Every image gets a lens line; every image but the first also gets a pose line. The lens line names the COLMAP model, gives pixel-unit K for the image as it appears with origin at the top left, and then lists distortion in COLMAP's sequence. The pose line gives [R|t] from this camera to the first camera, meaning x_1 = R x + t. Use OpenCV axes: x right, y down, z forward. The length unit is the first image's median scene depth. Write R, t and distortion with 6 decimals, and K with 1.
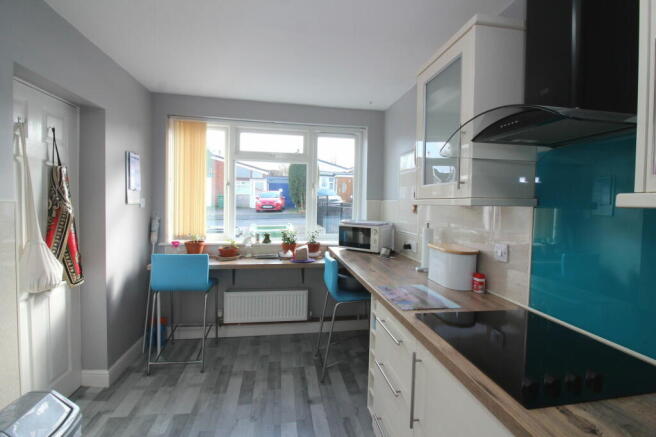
lens RADIAL K [[306.2, 0, 330.1], [0, 306.2, 213.9], [0, 0, 1]] dist [0.000857, -0.016123]
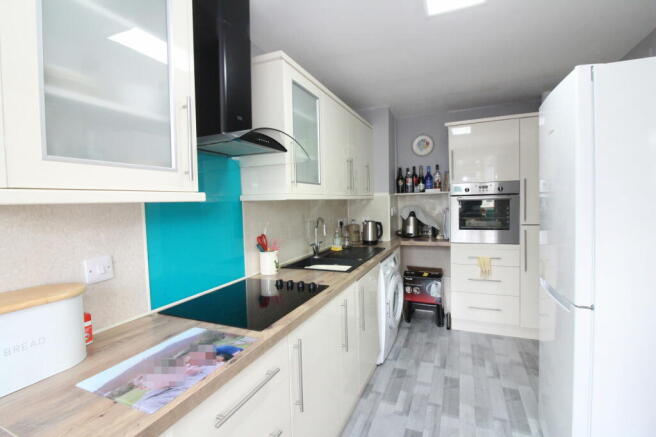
lens RADIAL K [[306.2, 0, 330.1], [0, 306.2, 213.9], [0, 0, 1]] dist [0.000857, -0.016123]
pose [[-0.847884, -0.015780, 0.529948, -0.274160], [0.026070, 0.997107, 0.071400, -0.037340], [-0.529541, 0.074355, -0.845019, 1.363909]]
